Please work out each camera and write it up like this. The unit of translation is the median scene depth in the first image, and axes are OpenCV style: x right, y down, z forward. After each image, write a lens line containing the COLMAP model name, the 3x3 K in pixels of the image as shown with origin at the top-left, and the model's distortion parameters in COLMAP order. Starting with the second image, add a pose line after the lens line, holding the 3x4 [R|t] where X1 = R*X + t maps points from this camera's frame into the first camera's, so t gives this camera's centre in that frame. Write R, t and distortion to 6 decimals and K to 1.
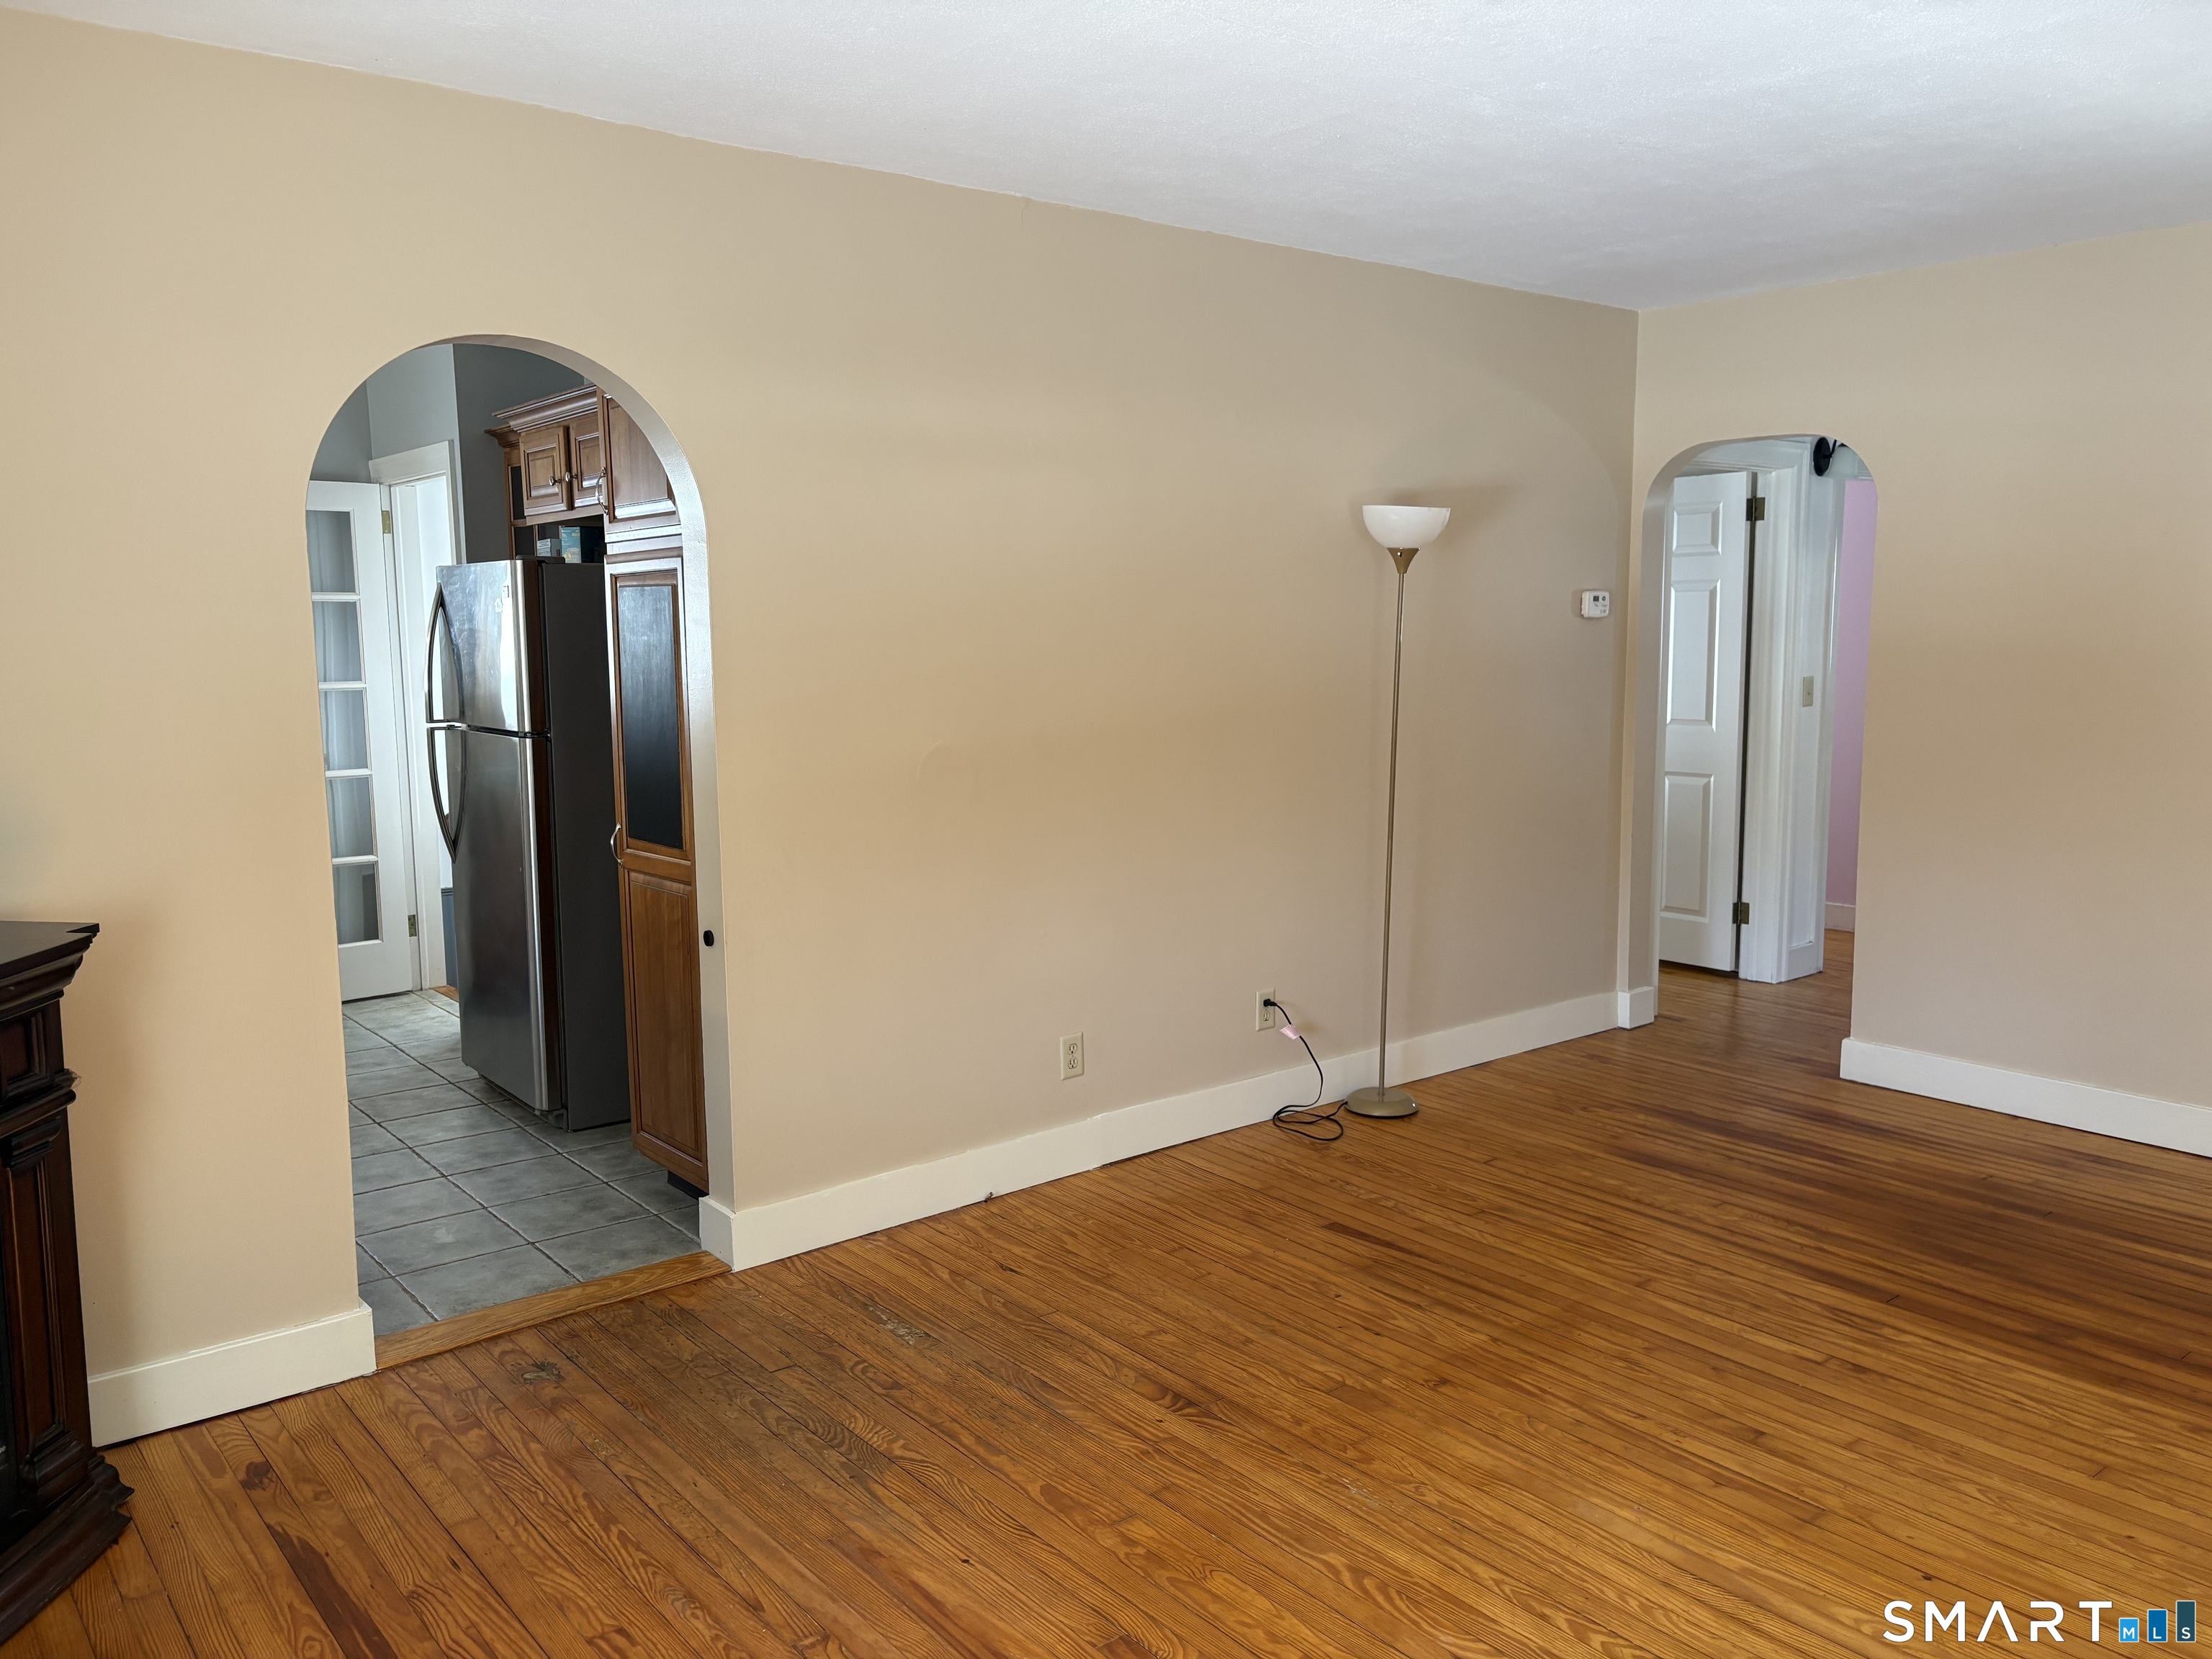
lens RADIAL K [[1690.5, 0, 1121.9], [0, 1690.5, 817.9], [0, 0, 1]] dist [0.072207, -0.082479]
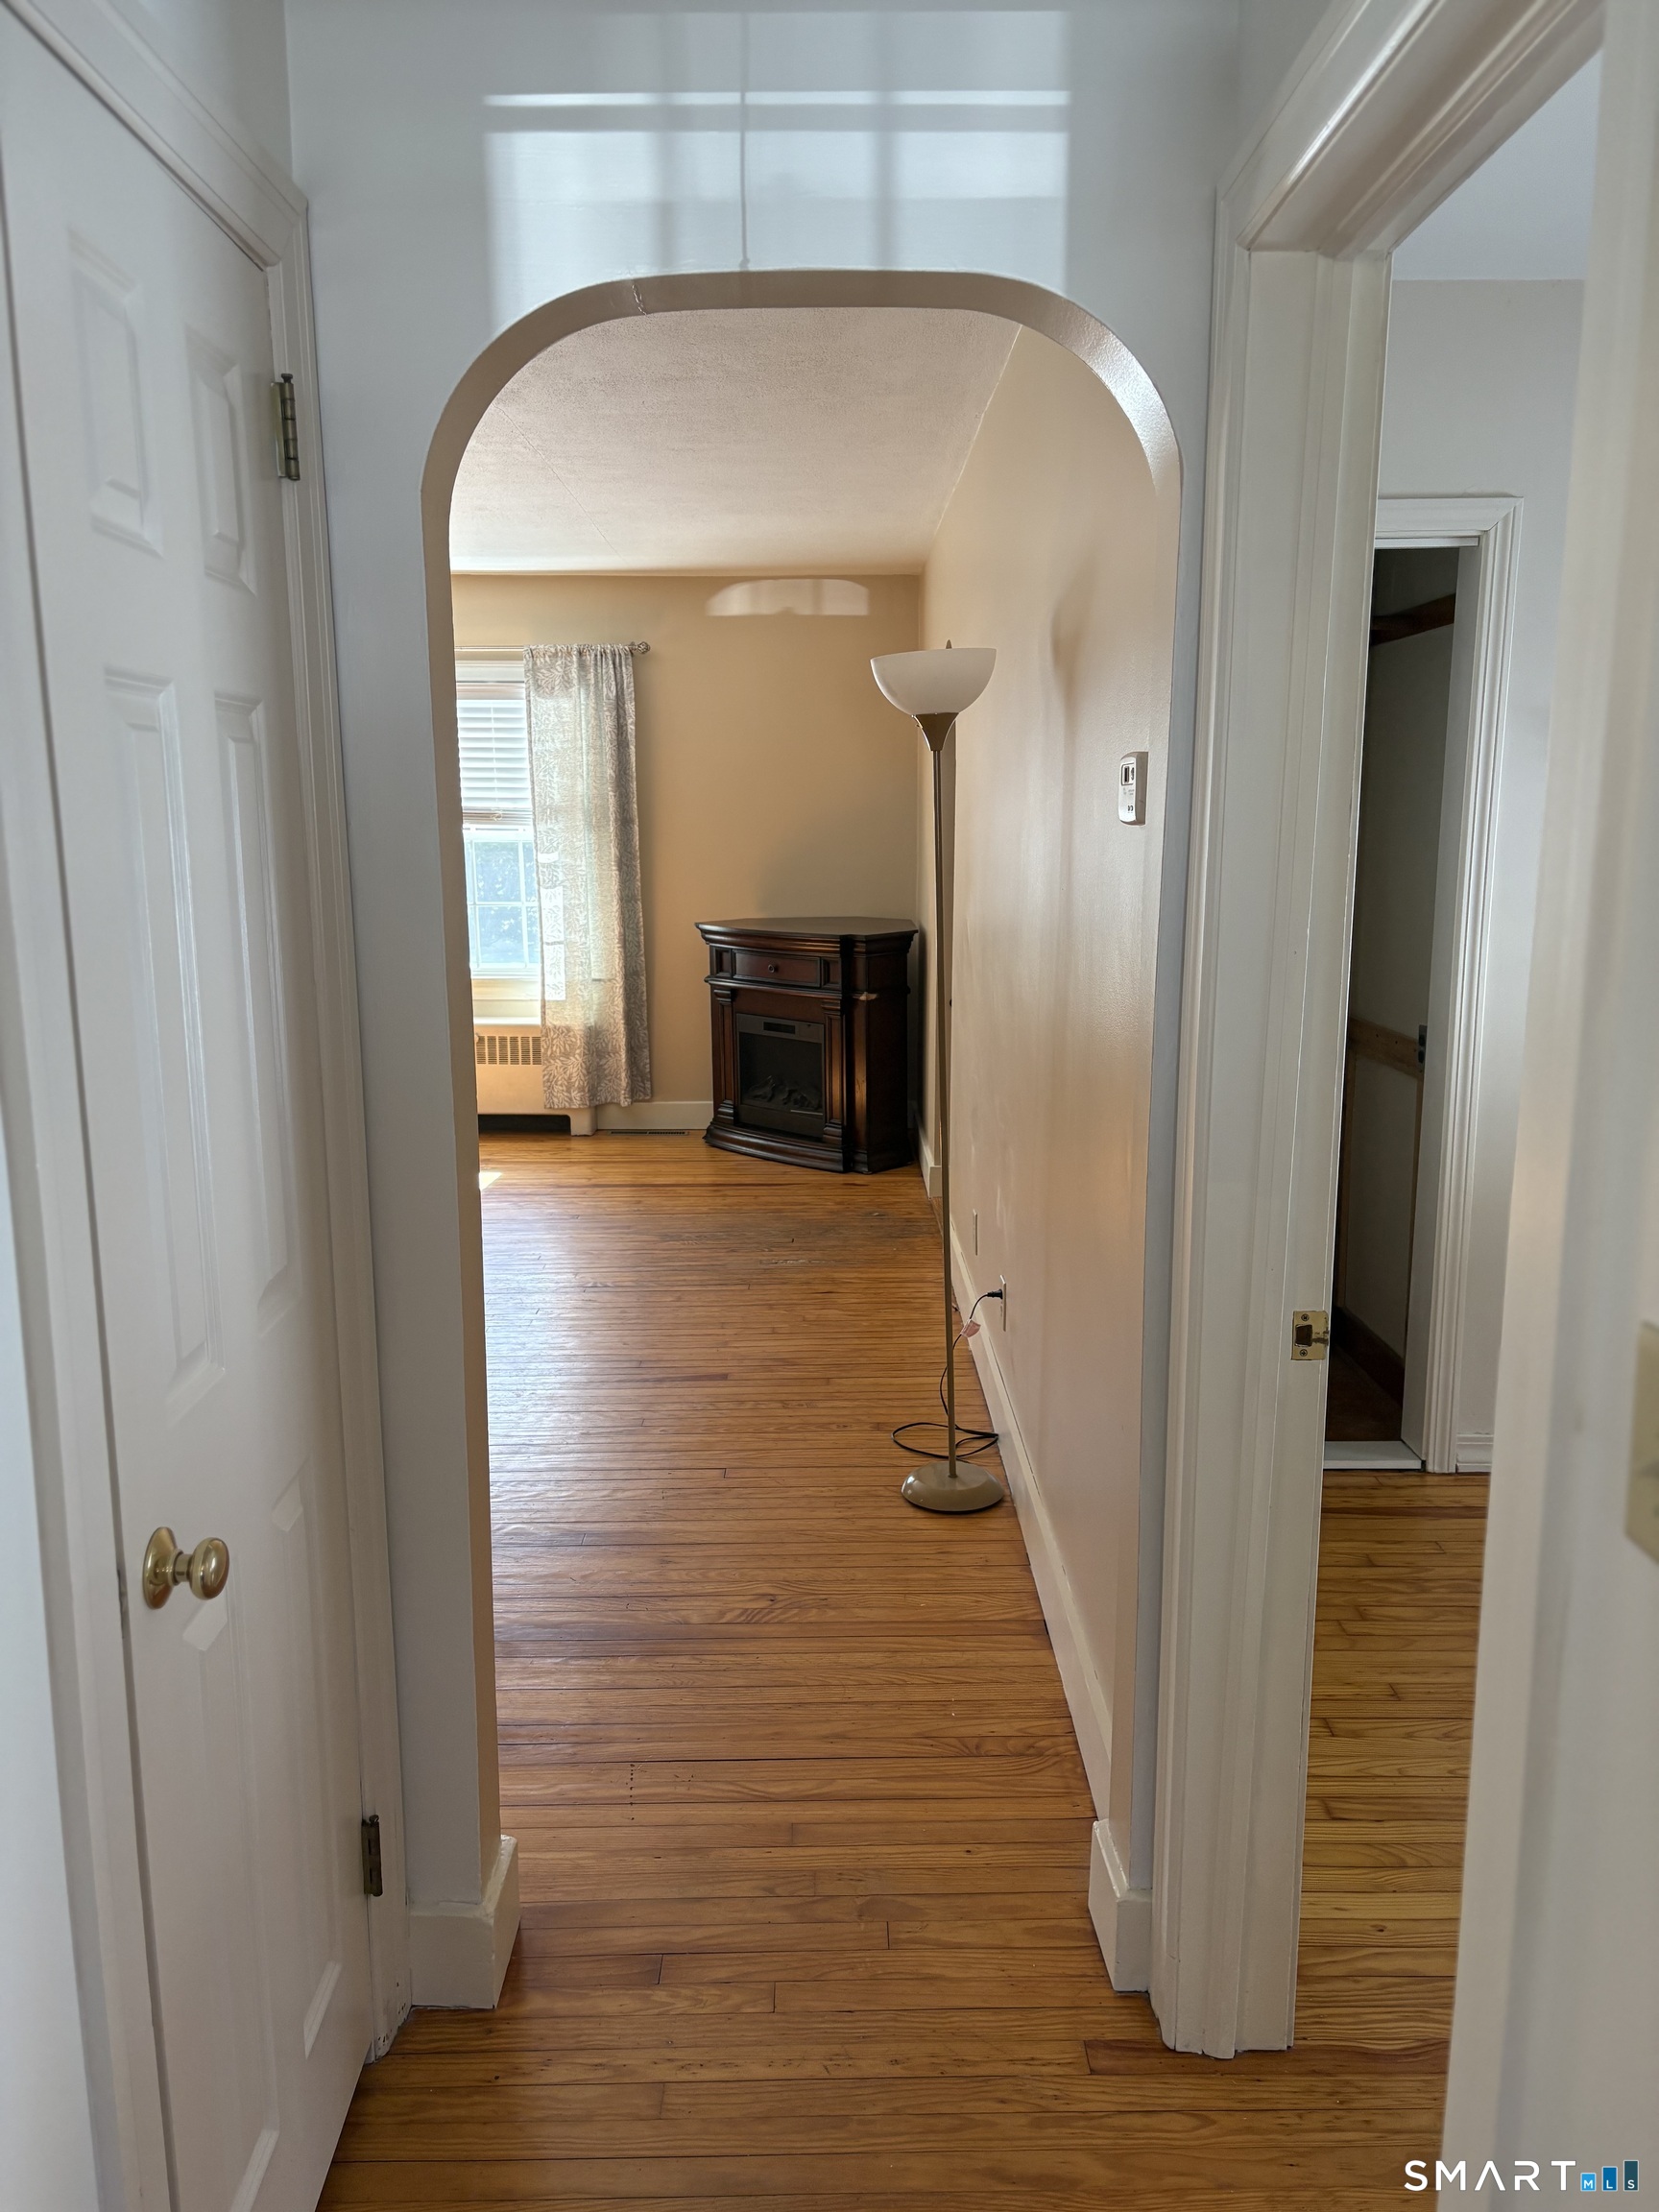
lens RADIAL K [[1690.5, 0, 833.2], [0, 1690.5, 1130.7], [0, 0, 1]] dist [0.072207, -0.082479]
pose [[-0.638800, 0.148607, -0.754884, 1.006058], [-0.092257, 0.959293, 0.266918, -0.236925], [0.763821, 0.240151, -0.599087, 1.923637]]
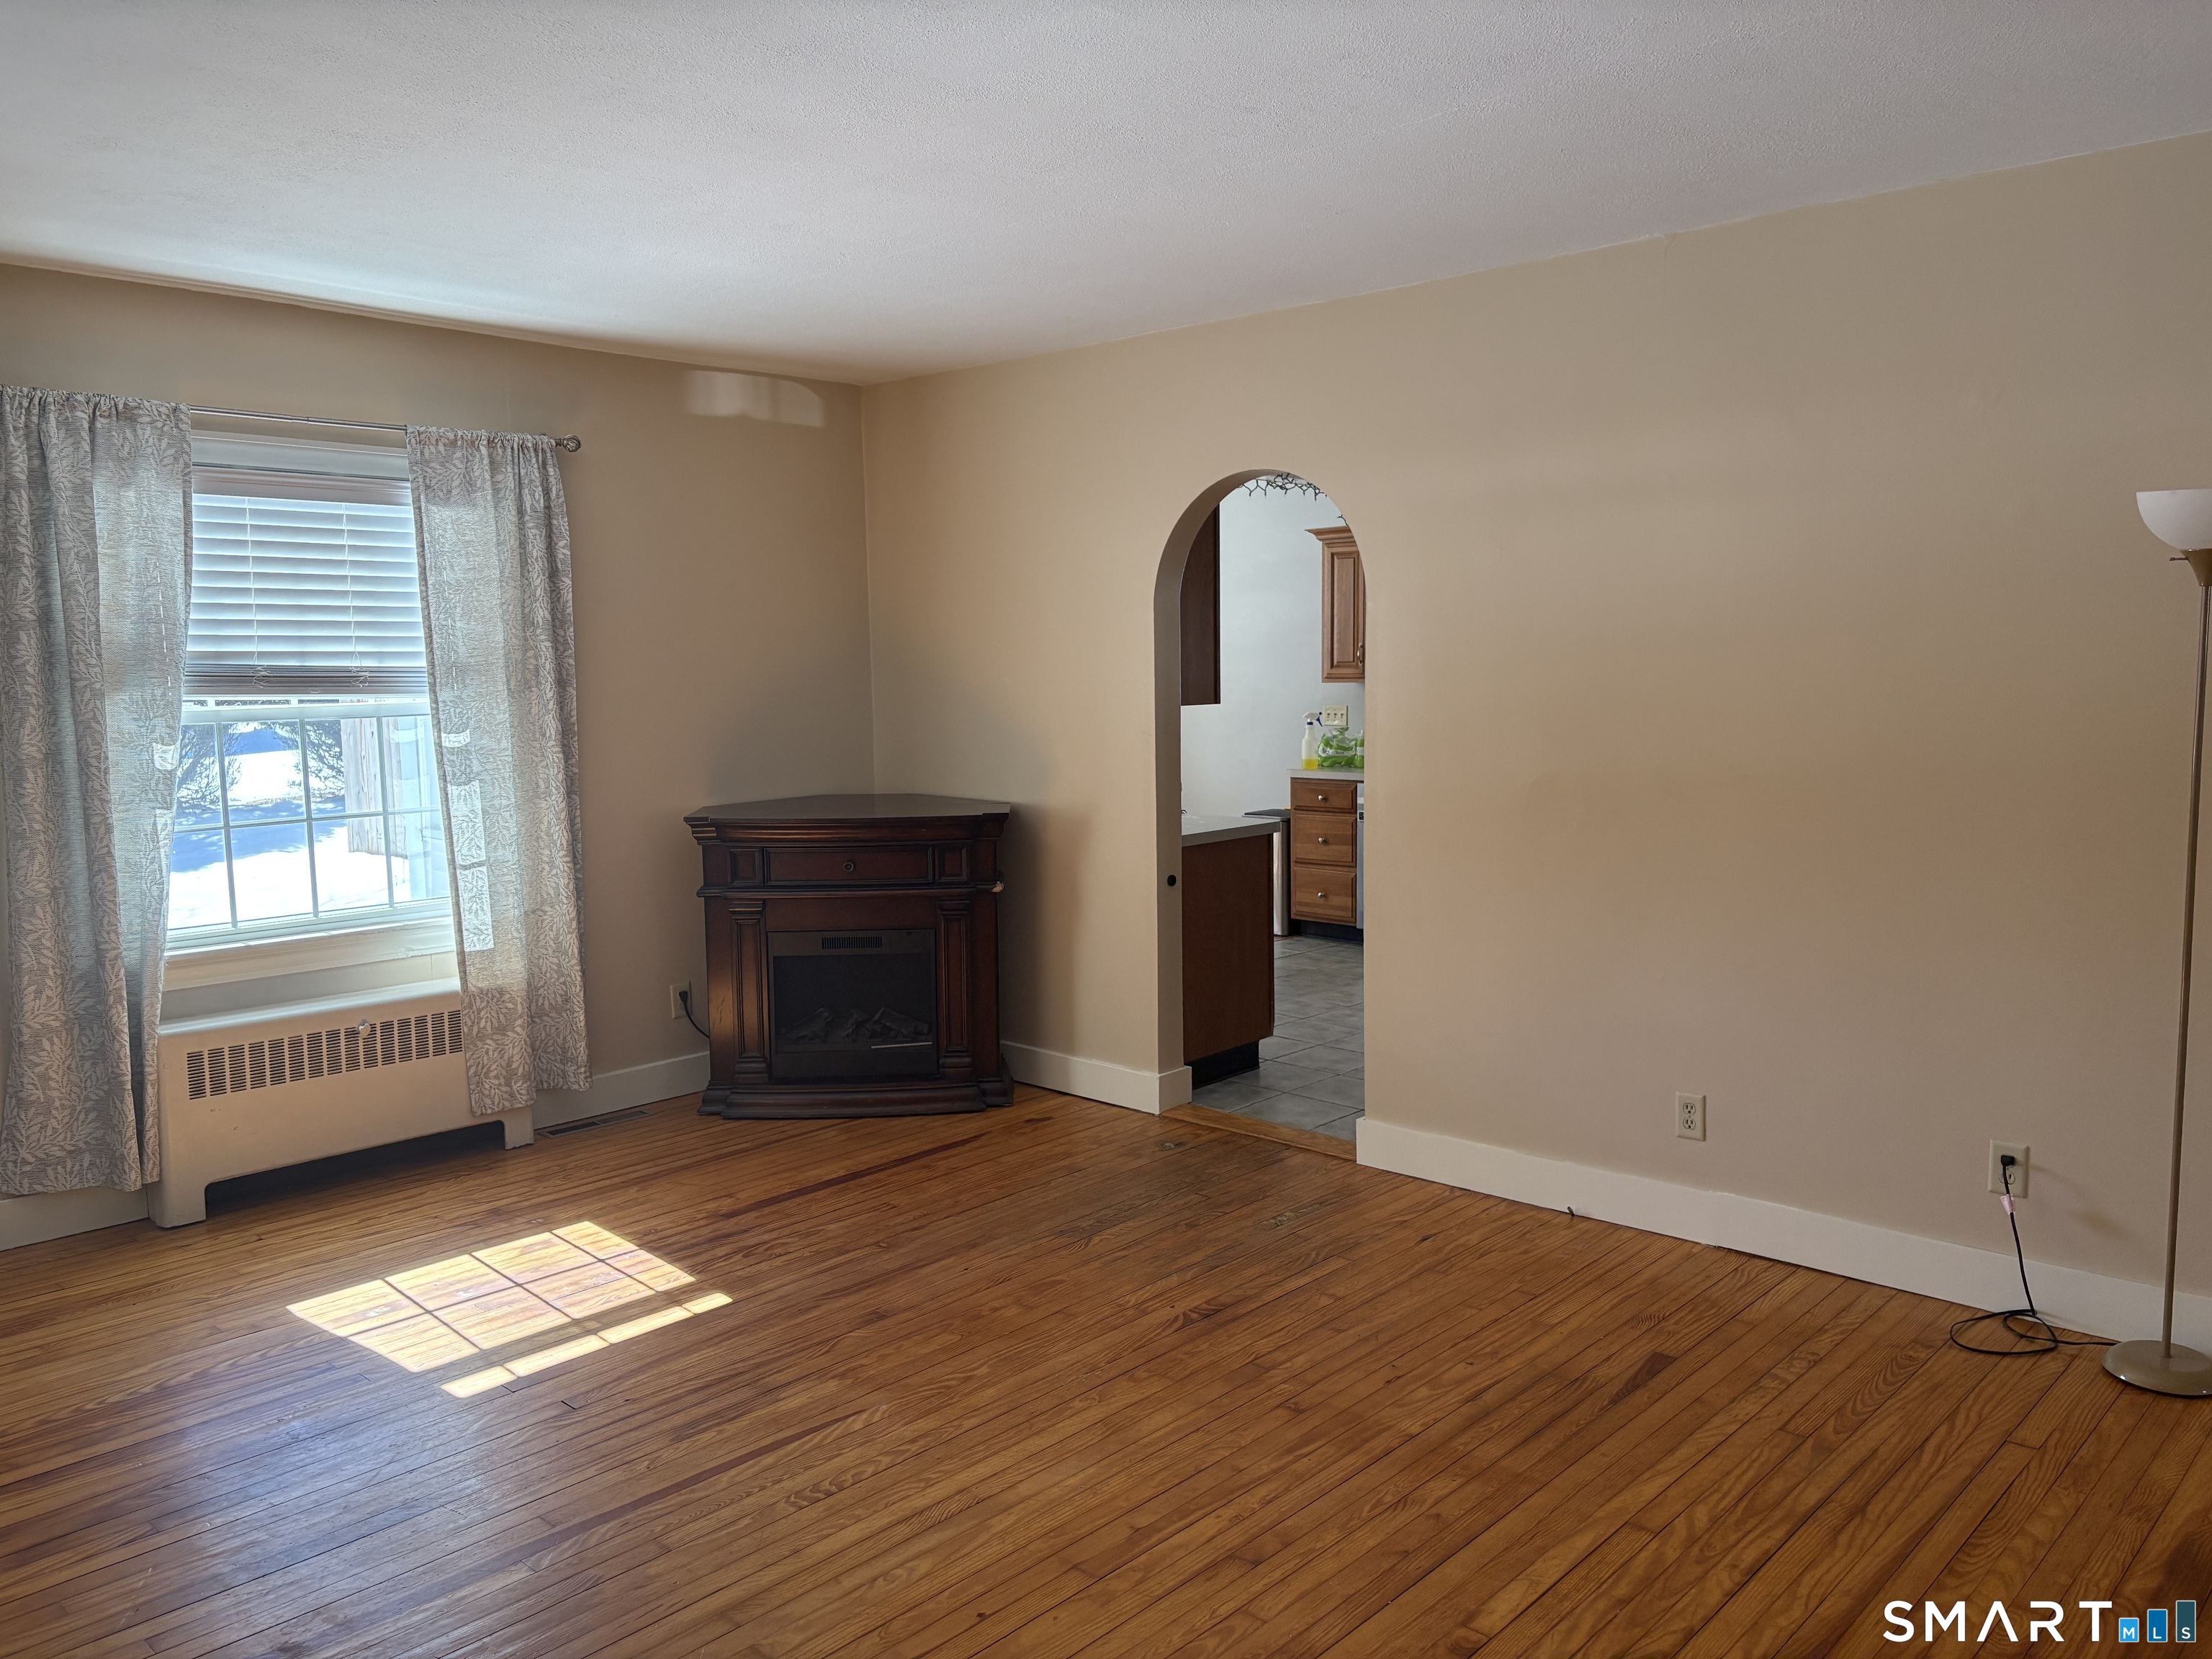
lens RADIAL K [[1690.5, 0, 1121.9], [0, 1690.5, 817.9], [0, 0, 1]] dist [0.072207, -0.082479]
pose [[0.133698, 0.101753, -0.985785, 1.060568], [-0.112004, 0.989893, 0.086986, -0.088883], [0.984673, 0.098782, 0.143743, 0.665588]]
